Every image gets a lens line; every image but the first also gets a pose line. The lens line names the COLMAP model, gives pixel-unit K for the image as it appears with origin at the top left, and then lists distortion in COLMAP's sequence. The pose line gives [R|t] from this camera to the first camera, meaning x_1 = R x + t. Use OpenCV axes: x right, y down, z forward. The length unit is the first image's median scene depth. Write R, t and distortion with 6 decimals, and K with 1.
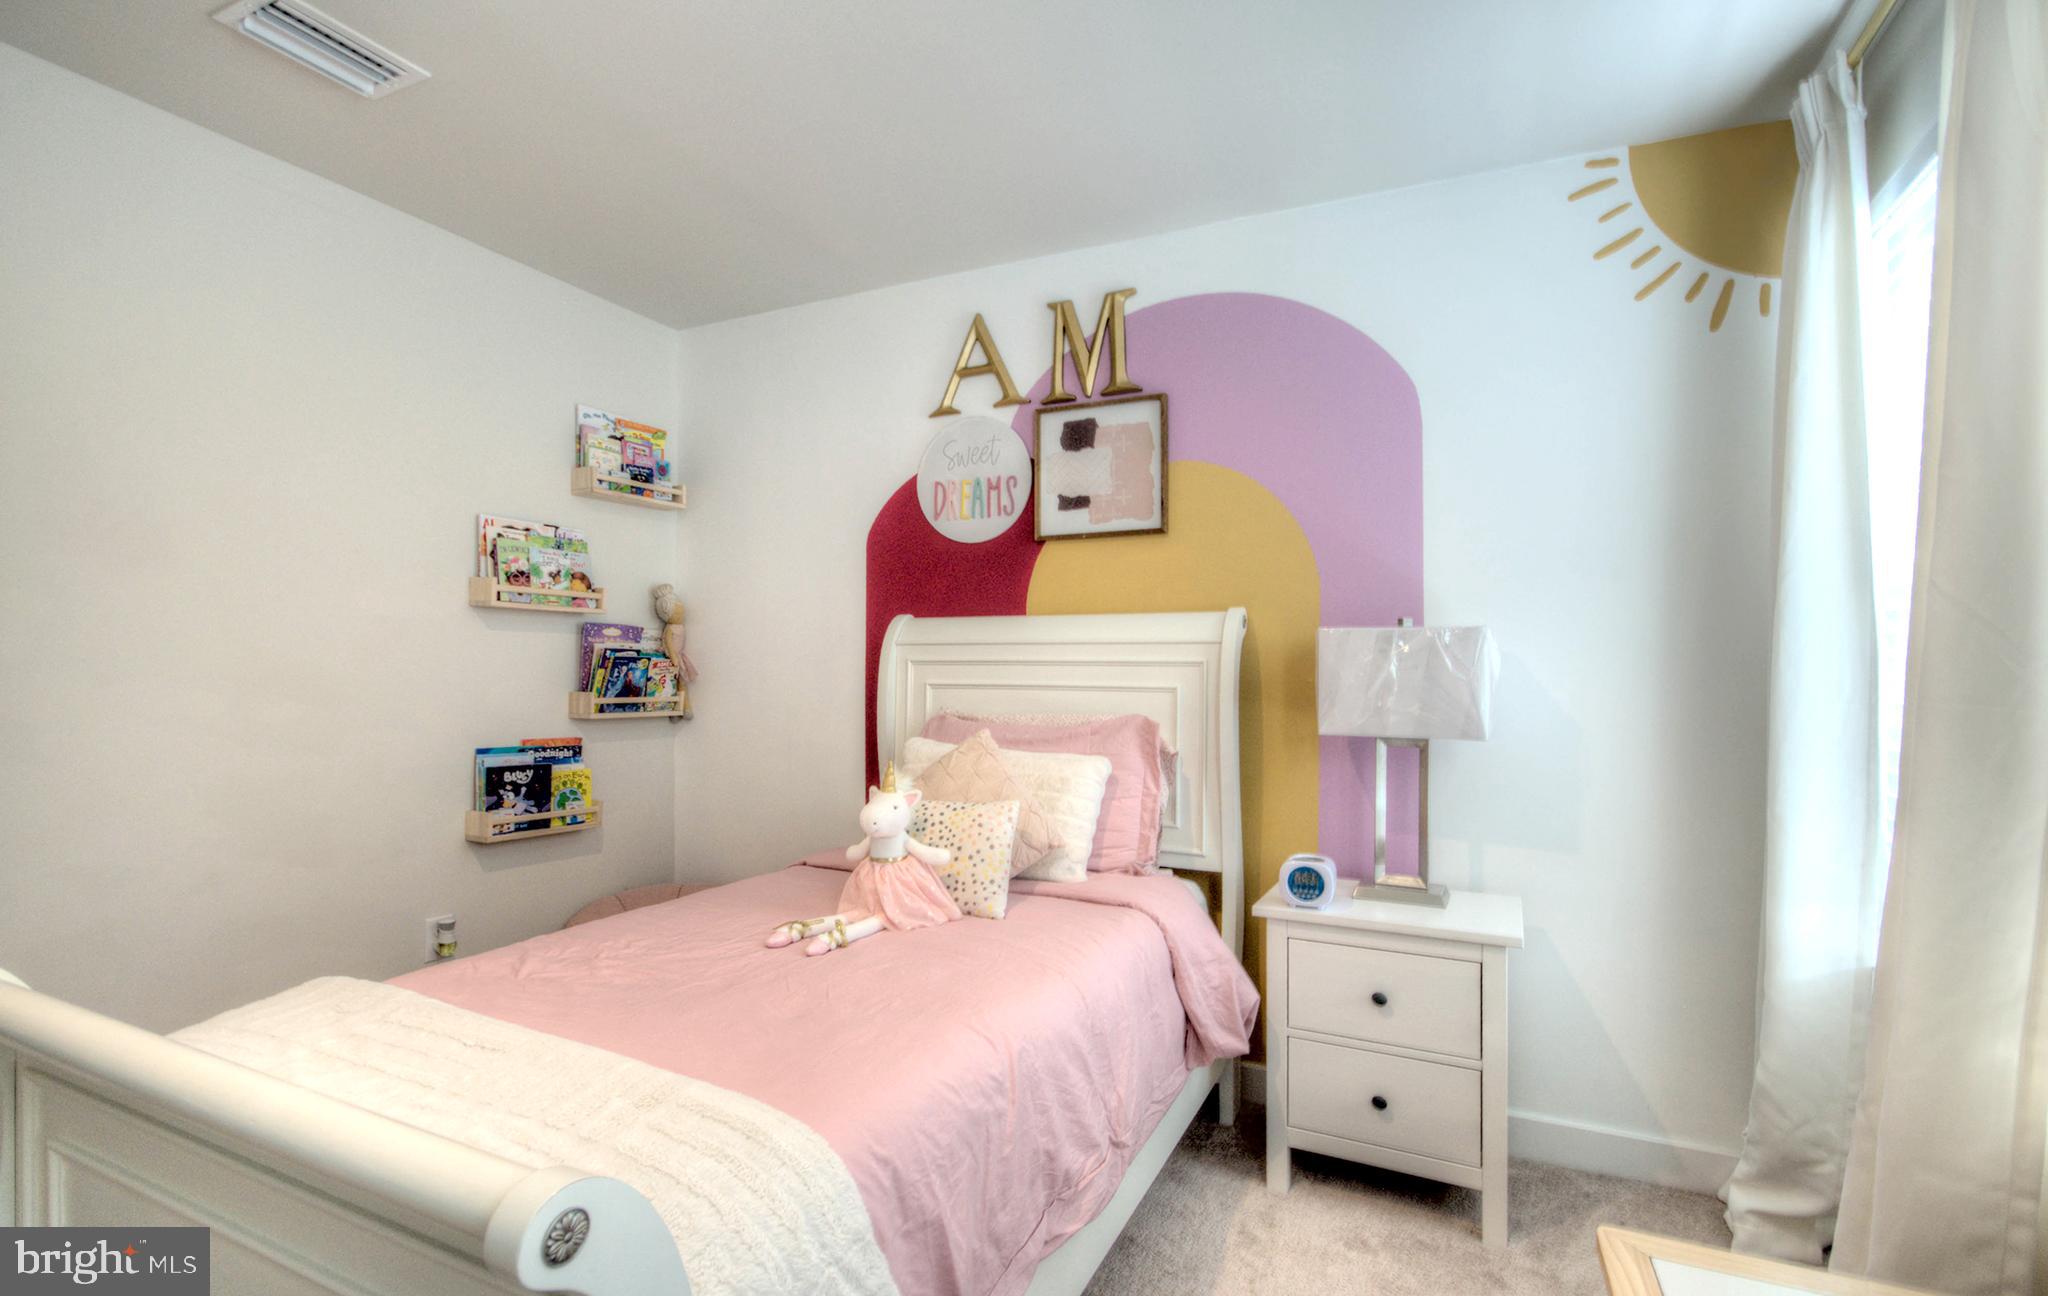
lens RADIAL K [[918.3, 0, 1027.8], [0, 918.3, 685.5], [0, 0, 1]] dist [-0.002498, -0.000322]
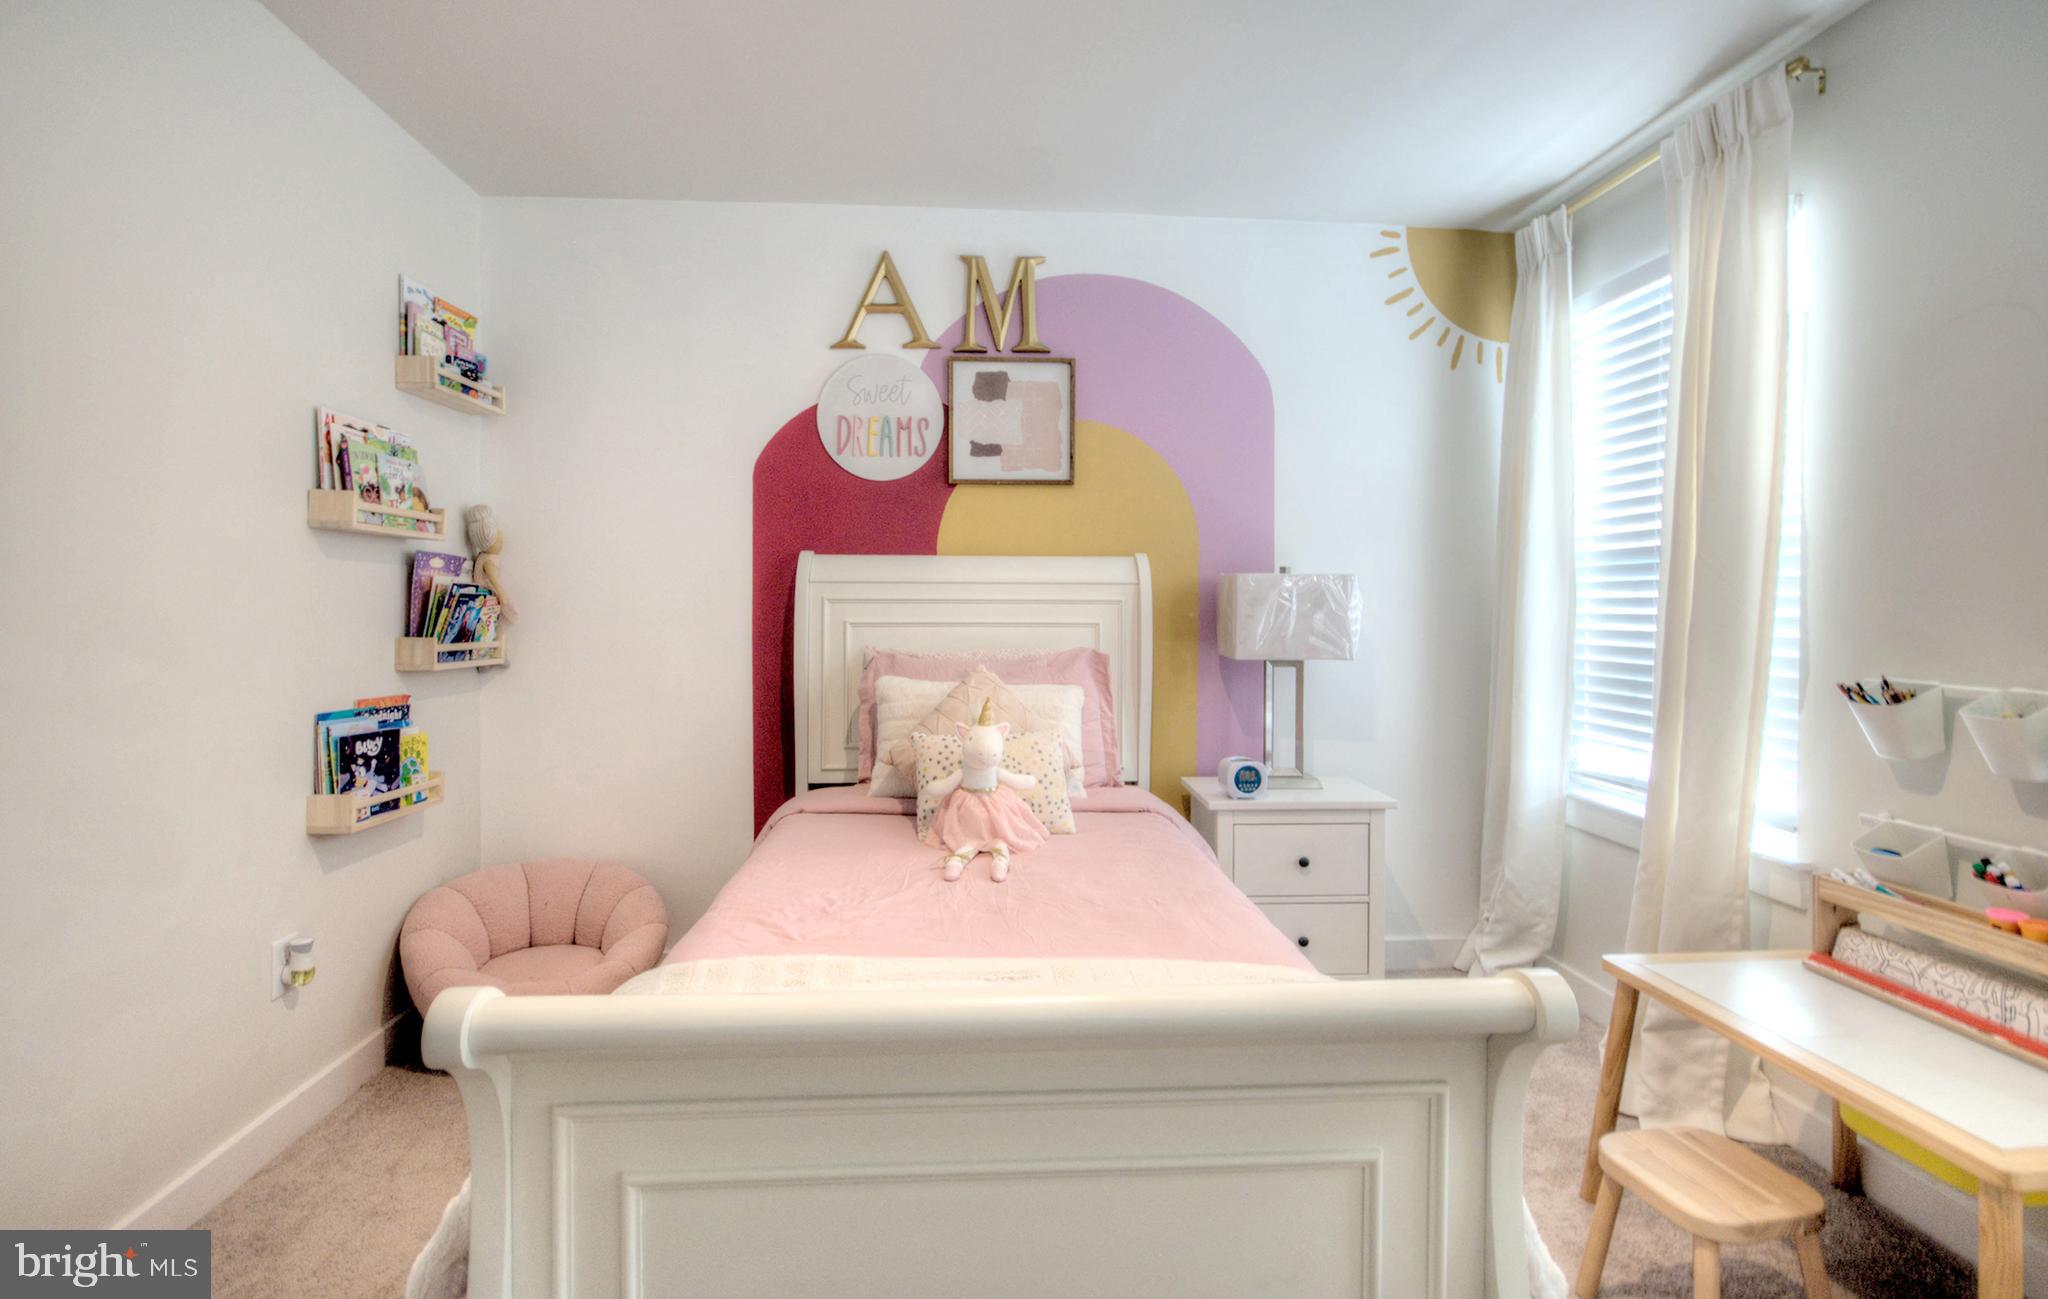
lens RADIAL K [[945.3, 0, 1017.7], [0, 945.3, 637.8], [0, 0, 1]] dist [0.000056, -0.000104]
pose [[0.873842, -0.019729, 0.485809, -0.452733], [0.010471, 0.999708, 0.021763, -0.005575], [-0.486096, -0.013931, 0.873794, 0.026117]]
